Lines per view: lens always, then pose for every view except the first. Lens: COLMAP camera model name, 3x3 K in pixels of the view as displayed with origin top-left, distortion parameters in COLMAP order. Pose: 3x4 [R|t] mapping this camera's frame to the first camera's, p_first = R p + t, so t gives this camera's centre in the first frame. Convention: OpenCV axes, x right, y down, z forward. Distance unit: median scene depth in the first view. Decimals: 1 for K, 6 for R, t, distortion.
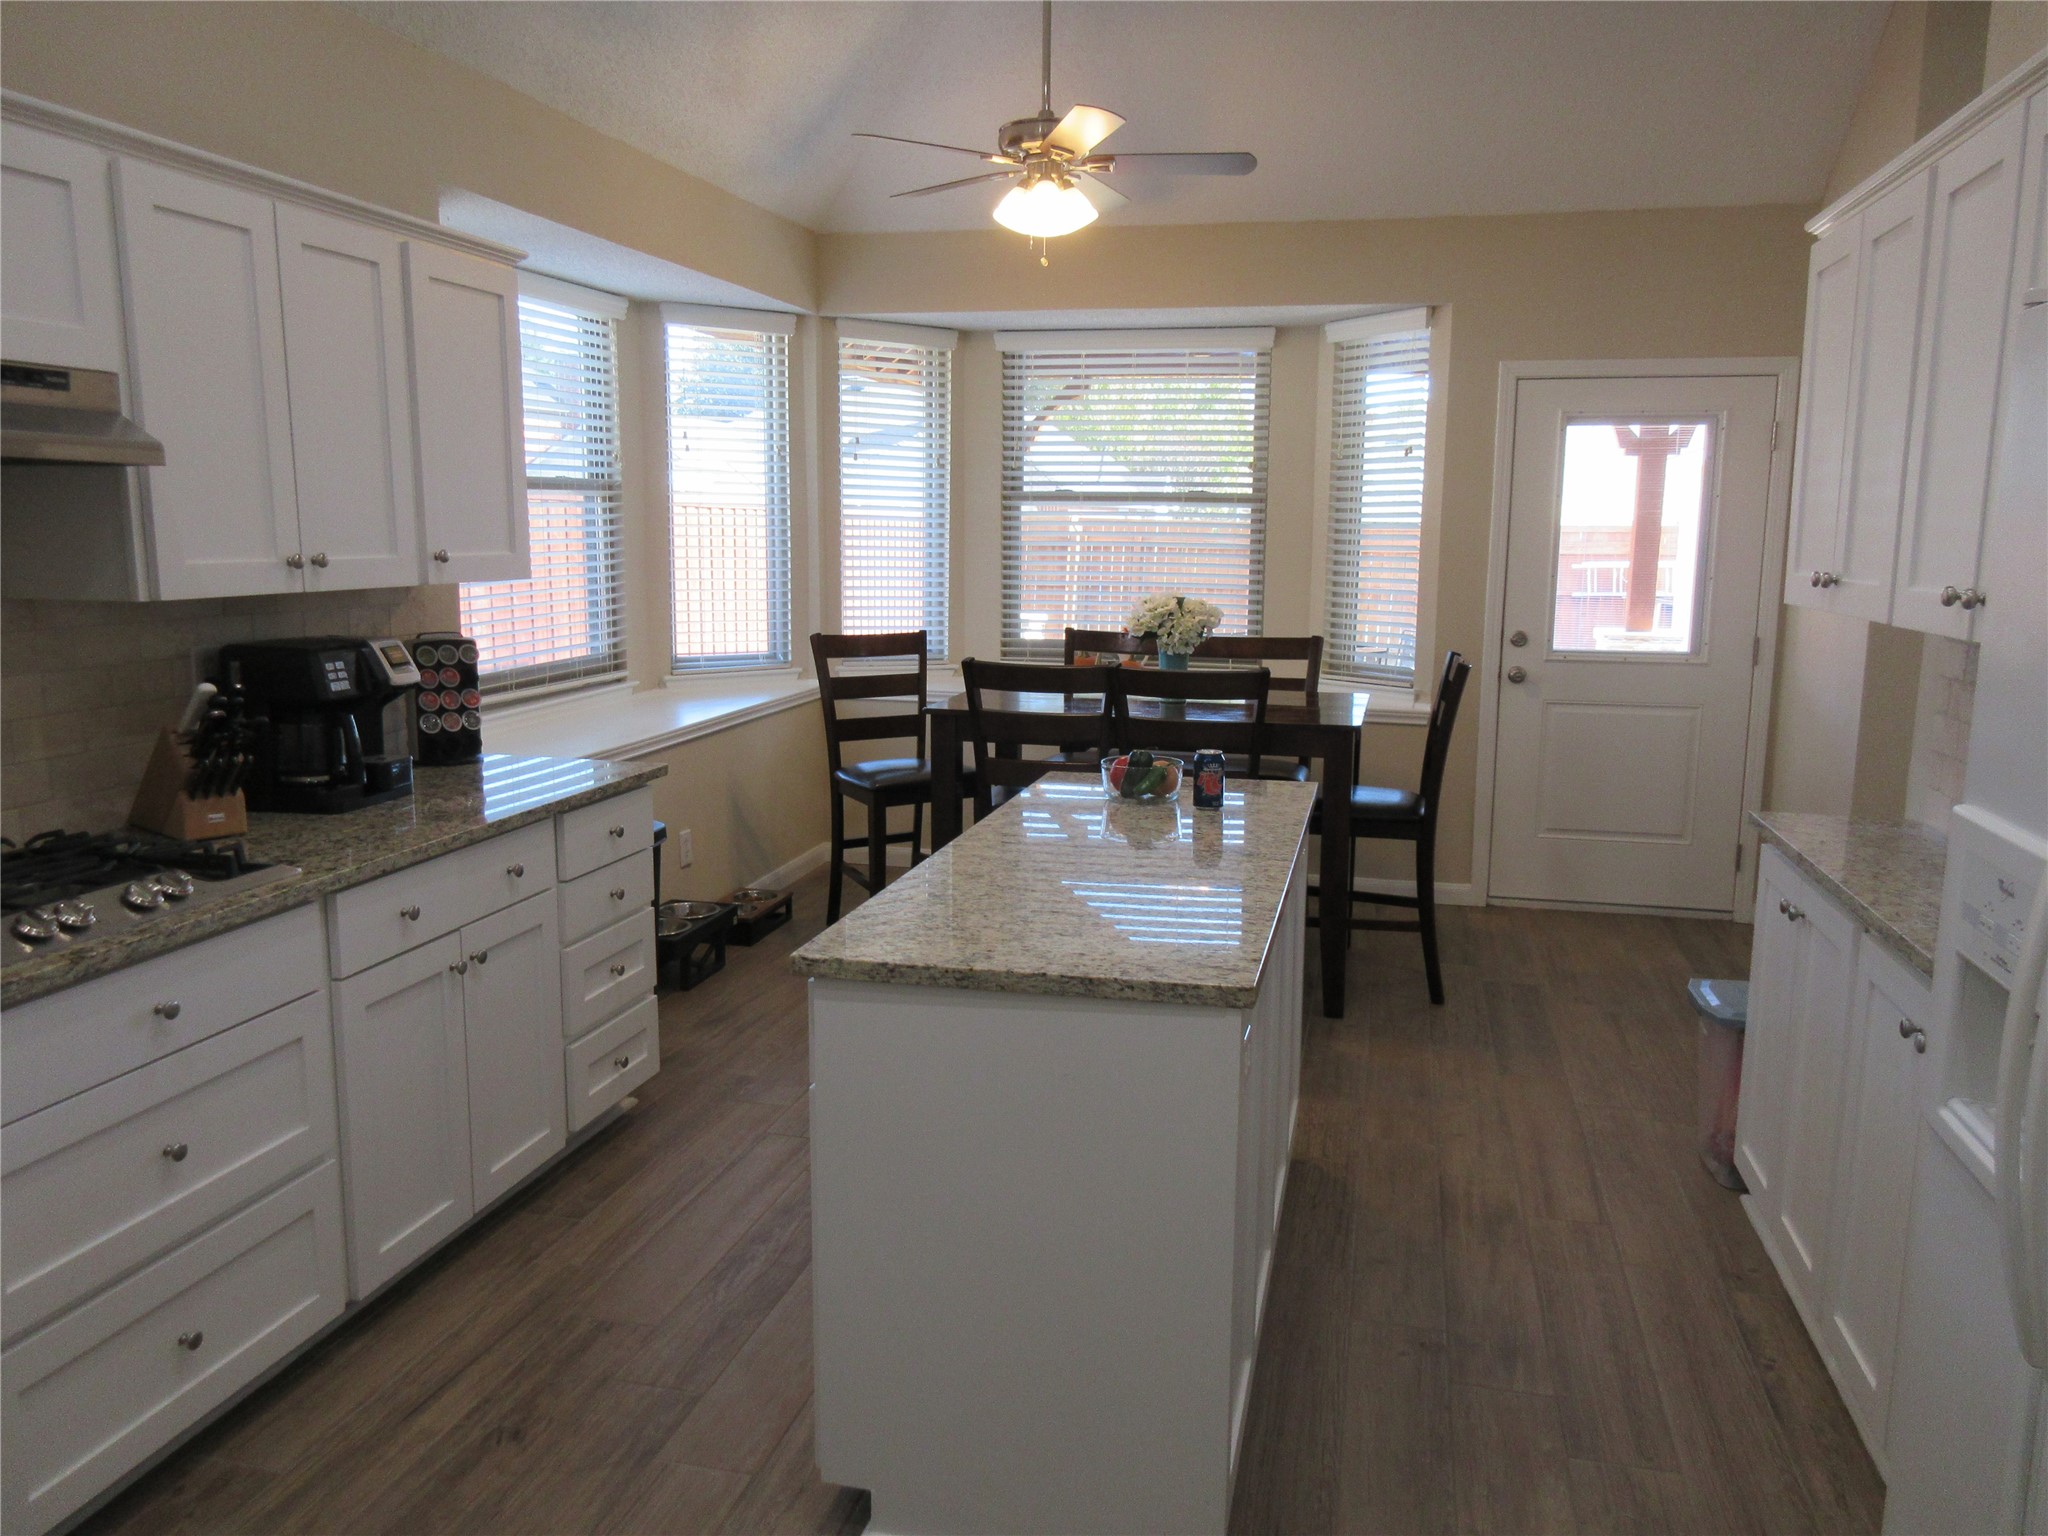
lens RADIAL K [[1525.6, 0, 1024.0], [0, 1525.6, 768.0], [0, 0, 1]] dist [-0.006274, -0.000359]
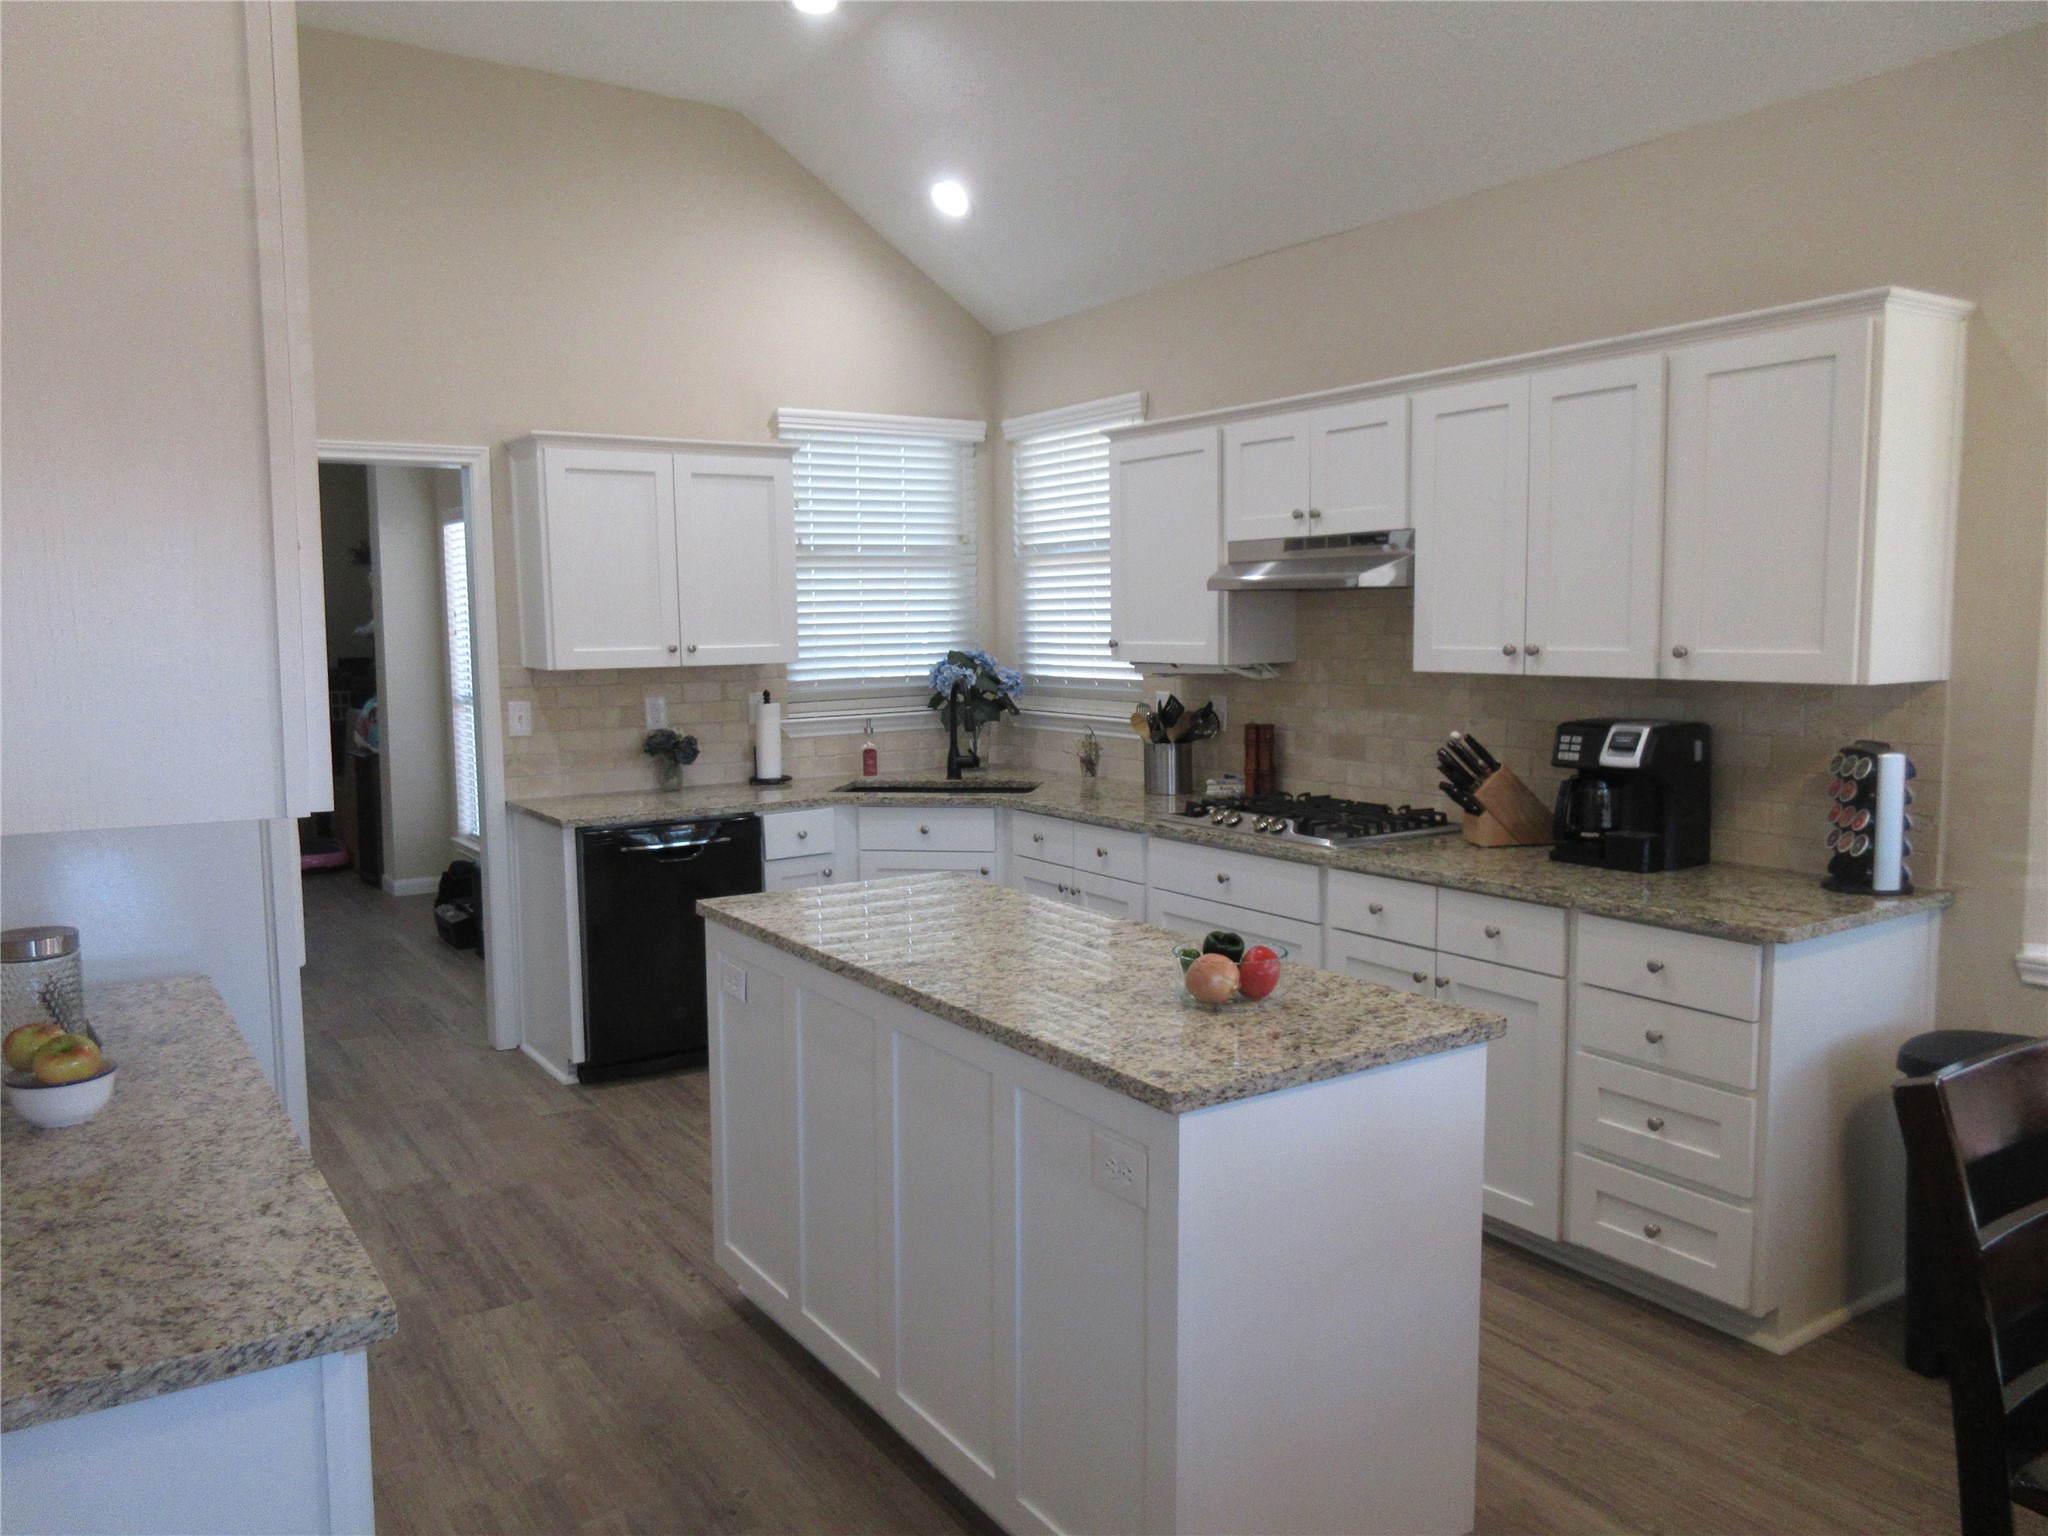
lens RADIAL K [[1525.6, 0, 1024.0], [0, 1525.6, 768.0], [0, 0, 1]] dist [-0.006274, -0.000359]
pose [[-0.680657, 0.082221, -0.727974, 0.748573], [-0.102150, 0.973324, 0.205442, -0.259757], [0.725446, 0.214198, -0.654100, 1.556166]]
